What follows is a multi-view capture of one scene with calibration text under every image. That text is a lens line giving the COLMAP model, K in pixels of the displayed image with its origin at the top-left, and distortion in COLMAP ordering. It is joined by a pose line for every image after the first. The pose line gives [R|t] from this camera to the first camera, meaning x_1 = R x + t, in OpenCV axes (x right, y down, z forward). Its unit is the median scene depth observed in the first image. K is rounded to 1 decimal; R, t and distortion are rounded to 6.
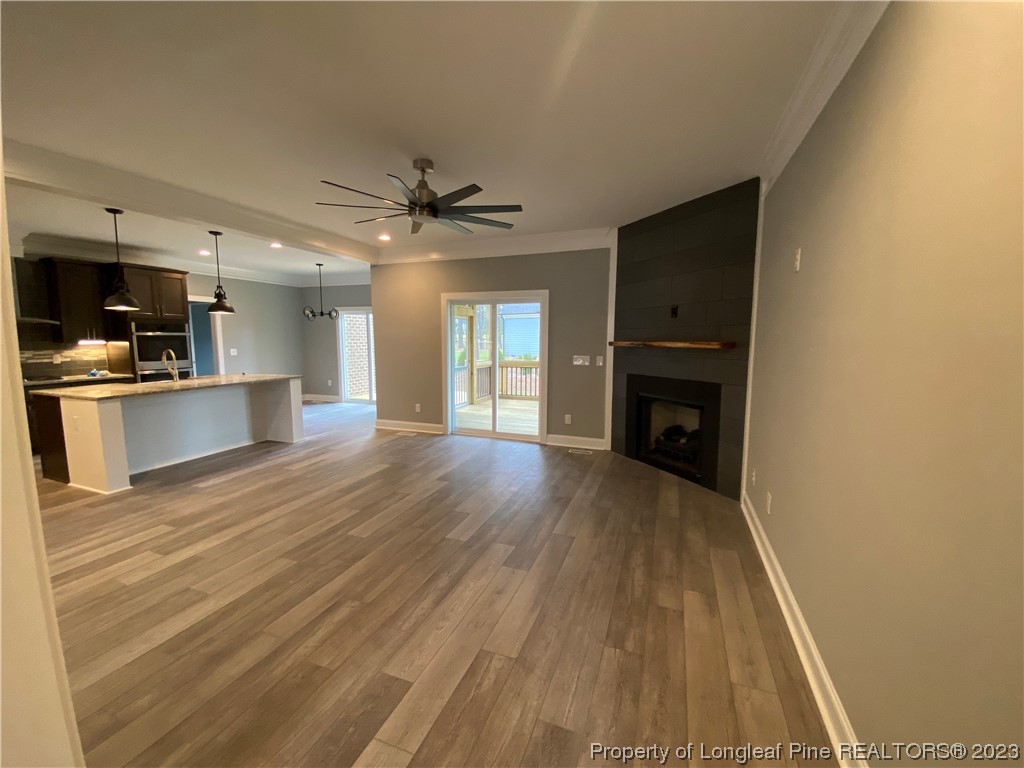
lens RADIAL K [[420.9, 0, 510.5], [0, 420.9, 386.4], [0, 0, 1]] dist [-0.016350, -0.003521]
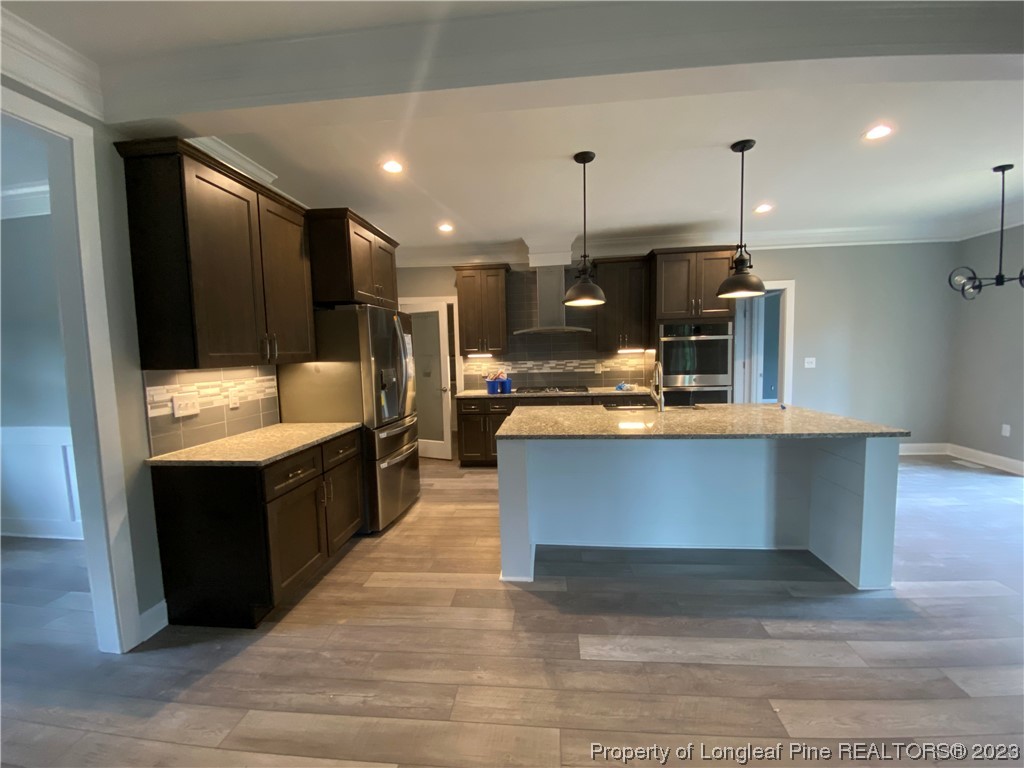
lens RADIAL K [[420.9, 0, 512.0], [0, 420.9, 386.8], [0, 0, 1]] dist [-0.016350, -0.003521]
pose [[0.265472, 0.070702, -0.961523, -0.224326], [-0.080717, 0.995436, 0.050910, -0.056906], [0.960734, 0.064096, 0.269967, 0.534918]]
